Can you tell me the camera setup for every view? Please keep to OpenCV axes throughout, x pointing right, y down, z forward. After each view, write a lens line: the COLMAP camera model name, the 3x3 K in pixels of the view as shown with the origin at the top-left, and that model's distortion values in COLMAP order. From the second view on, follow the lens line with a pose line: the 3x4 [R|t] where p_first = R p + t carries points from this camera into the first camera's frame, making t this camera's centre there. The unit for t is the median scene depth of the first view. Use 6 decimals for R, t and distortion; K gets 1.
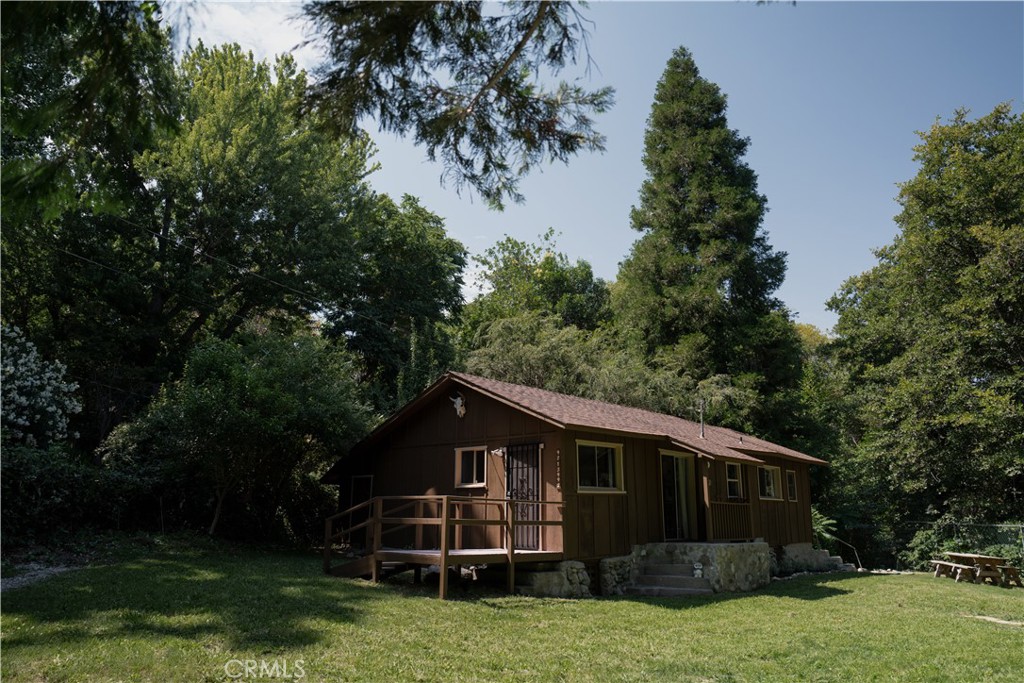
lens RADIAL K [[712.4, 0, 511.9], [0, 712.4, 340.2], [0, 0, 1]] dist [-0.117938, 0.075778]
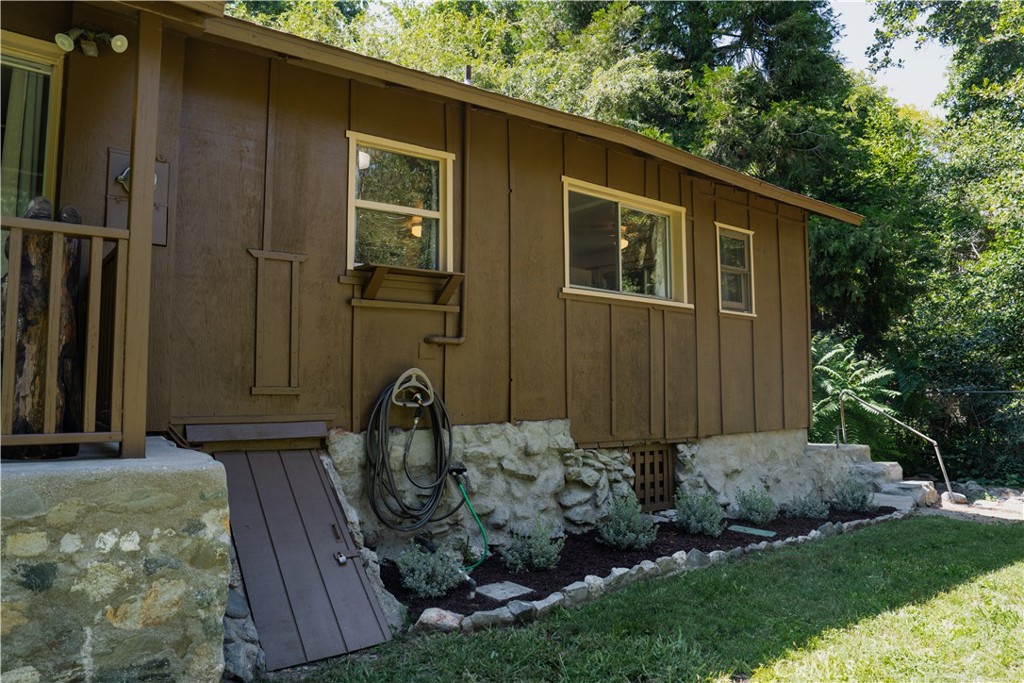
lens RADIAL K [[712.4, 0, 511.9], [0, 712.4, 340.2], [0, 0, 1]] dist [-0.117938, 0.075778]
pose [[0.986581, -0.019771, -0.162072, 0.337097], [0.049483, 0.982163, 0.181403, 0.168925], [0.155595, -0.186989, 0.969962, 0.619998]]
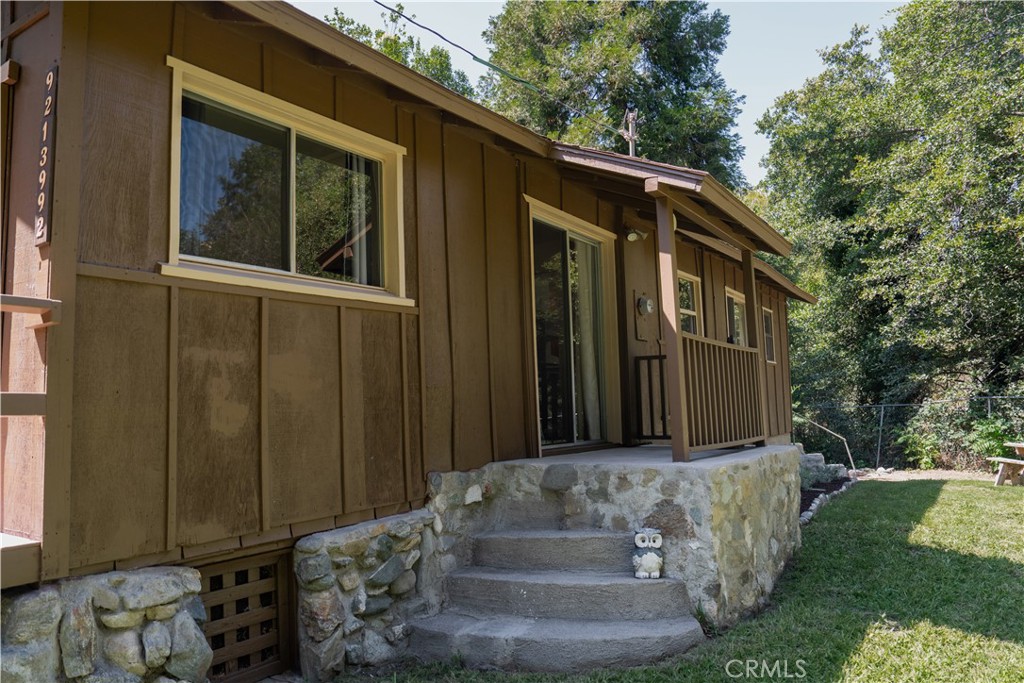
lens RADIAL K [[712.4, 0, 511.9], [0, 712.4, 340.2], [0, 0, 1]] dist [-0.117938, 0.075778]
pose [[0.986988, -0.016212, 0.159975, 0.103554], [-0.008840, 0.987928, 0.154659, 0.123207], [-0.160551, -0.154061, 0.974930, 0.466130]]
